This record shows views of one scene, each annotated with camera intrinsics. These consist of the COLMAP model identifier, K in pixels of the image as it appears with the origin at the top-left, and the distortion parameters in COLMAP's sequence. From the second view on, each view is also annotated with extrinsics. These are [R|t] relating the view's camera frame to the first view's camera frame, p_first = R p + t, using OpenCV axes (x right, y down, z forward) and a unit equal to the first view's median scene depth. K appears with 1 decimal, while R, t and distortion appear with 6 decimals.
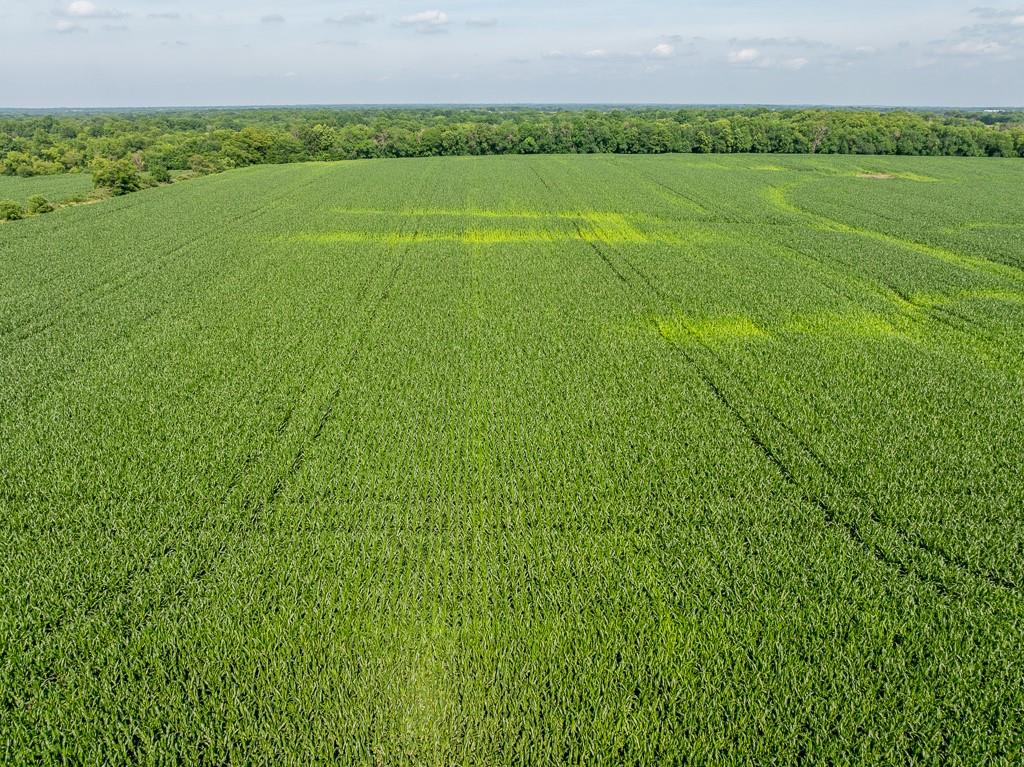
lens RADIAL K [[724.8, 0, 515.8], [0, 724.8, 373.6], [0, 0, 1]] dist [-0.053564, 0.023501]
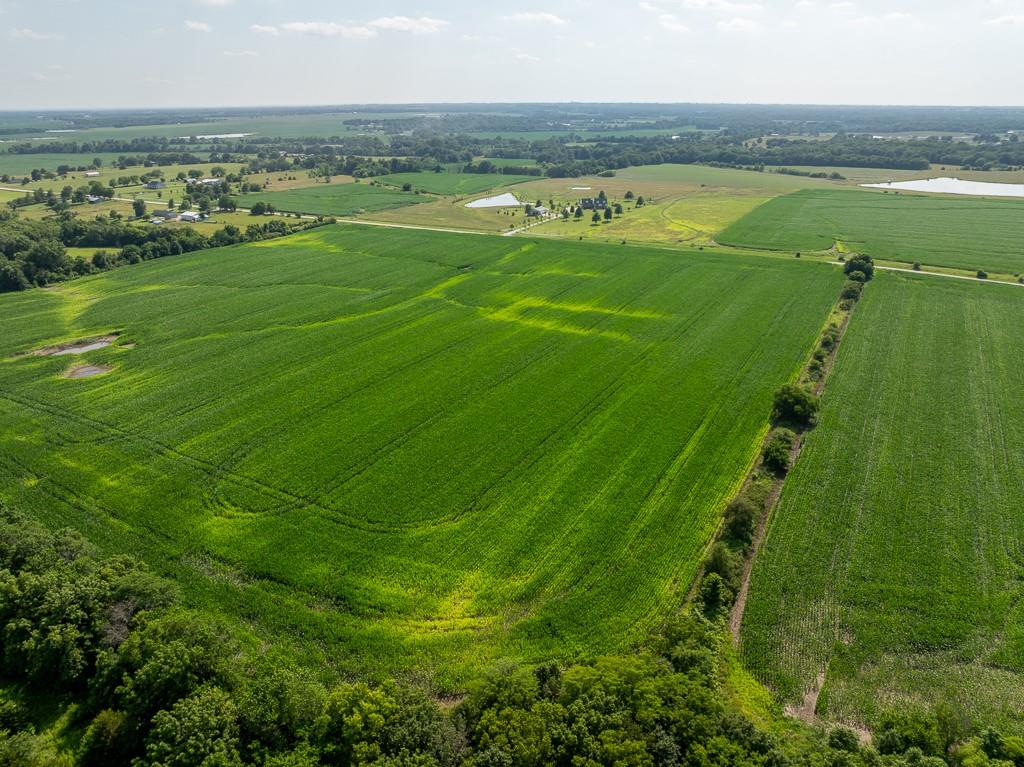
lens RADIAL K [[724.7, 0, 515.5], [0, 724.7, 369.6], [0, 0, 1]] dist [-0.036804, -0.003322]
pose [[-0.840300, -0.186884, 0.508892, -0.429764], [0.191177, 0.776246, 0.600744, -0.583258], [-0.507294, 0.602094, -0.616551, 1.047066]]
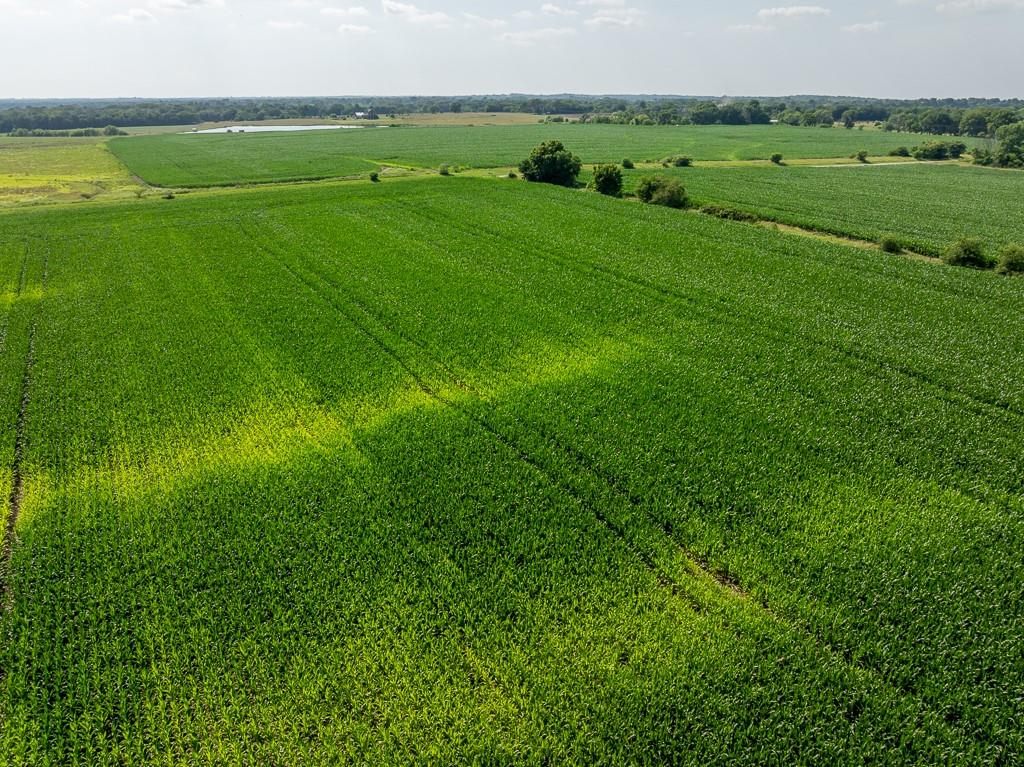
lens RADIAL K [[724.8, 0, 515.8], [0, 724.8, 373.6], [0, 0, 1]] dist [-0.053564, 0.023501]
pose [[-0.890313, 0.162895, -0.425216, 0.004287], [-0.158729, 0.764227, 0.625110, -0.195819], [0.426789, 0.624037, -0.654545, 0.511345]]
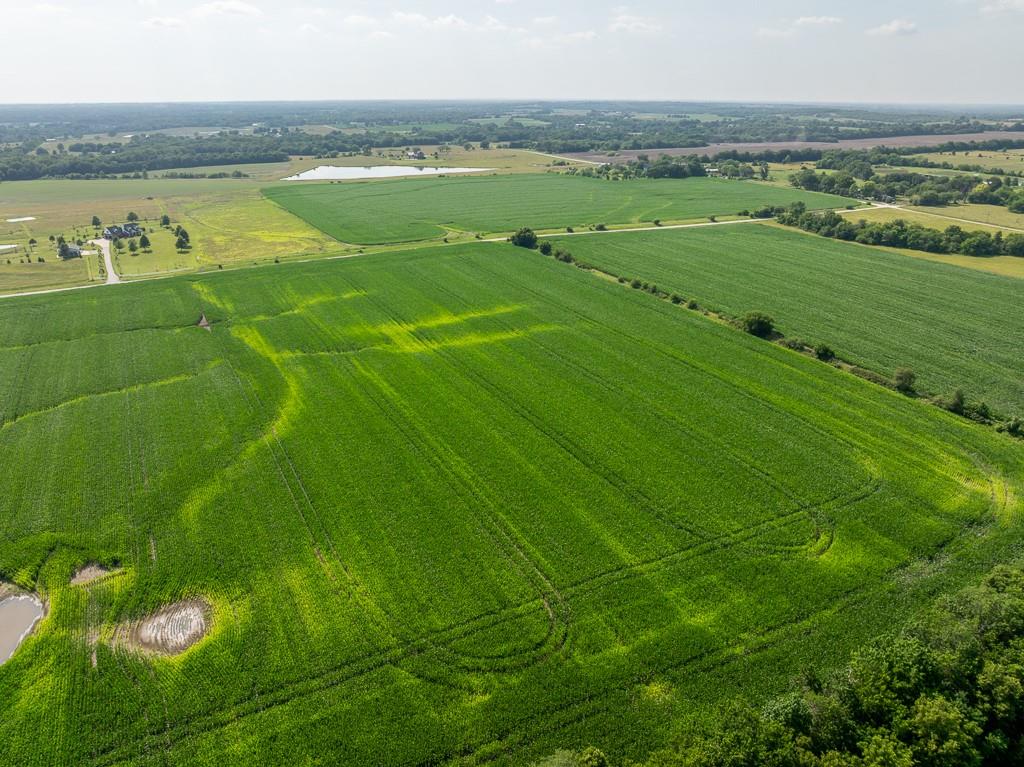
lens RADIAL K [[724.7, 0, 515.5], [0, 724.7, 369.6], [0, 0, 1]] dist [-0.036804, -0.003322]
pose [[-0.907489, 0.147639, -0.393278, 0.271733], [-0.146914, 0.765538, 0.626393, -0.601529], [0.393549, 0.626222, -0.673027, 1.065509]]
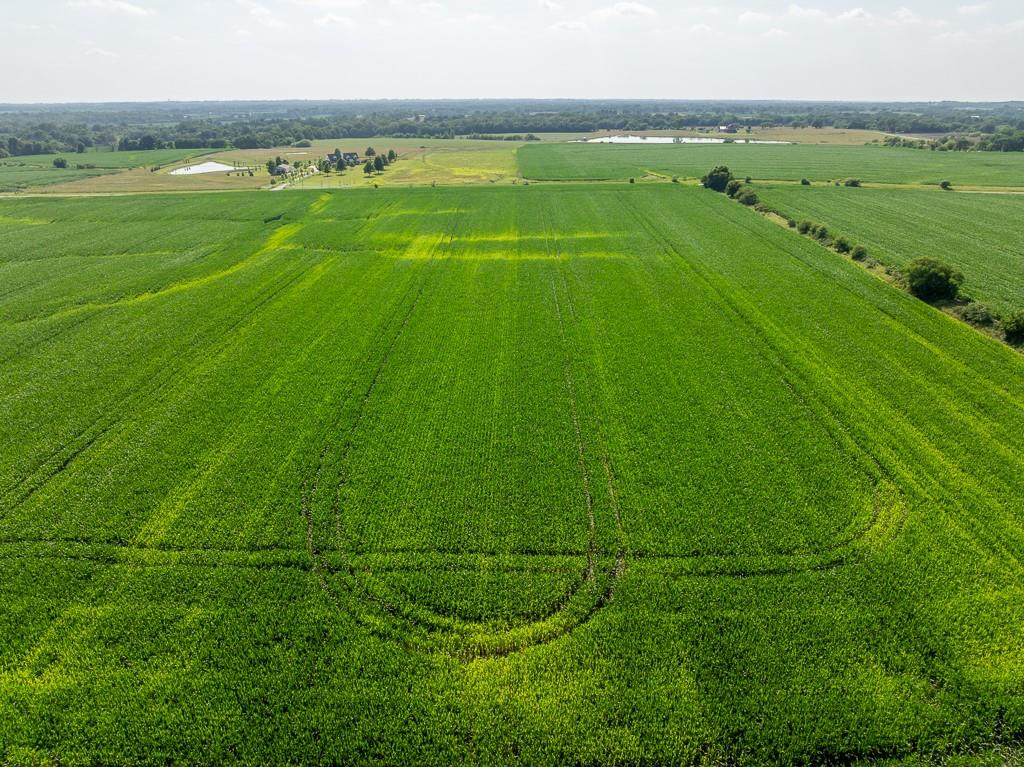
lens RADIAL K [[724.8, 0, 515.8], [0, 724.8, 373.6], [0, 0, 1]] dist [-0.053564, 0.023501]
pose [[-0.998053, -0.019931, 0.059100, -0.069927], [0.023903, 0.752991, 0.657596, -0.435402], [-0.057609, 0.657729, -0.751049, 1.000700]]
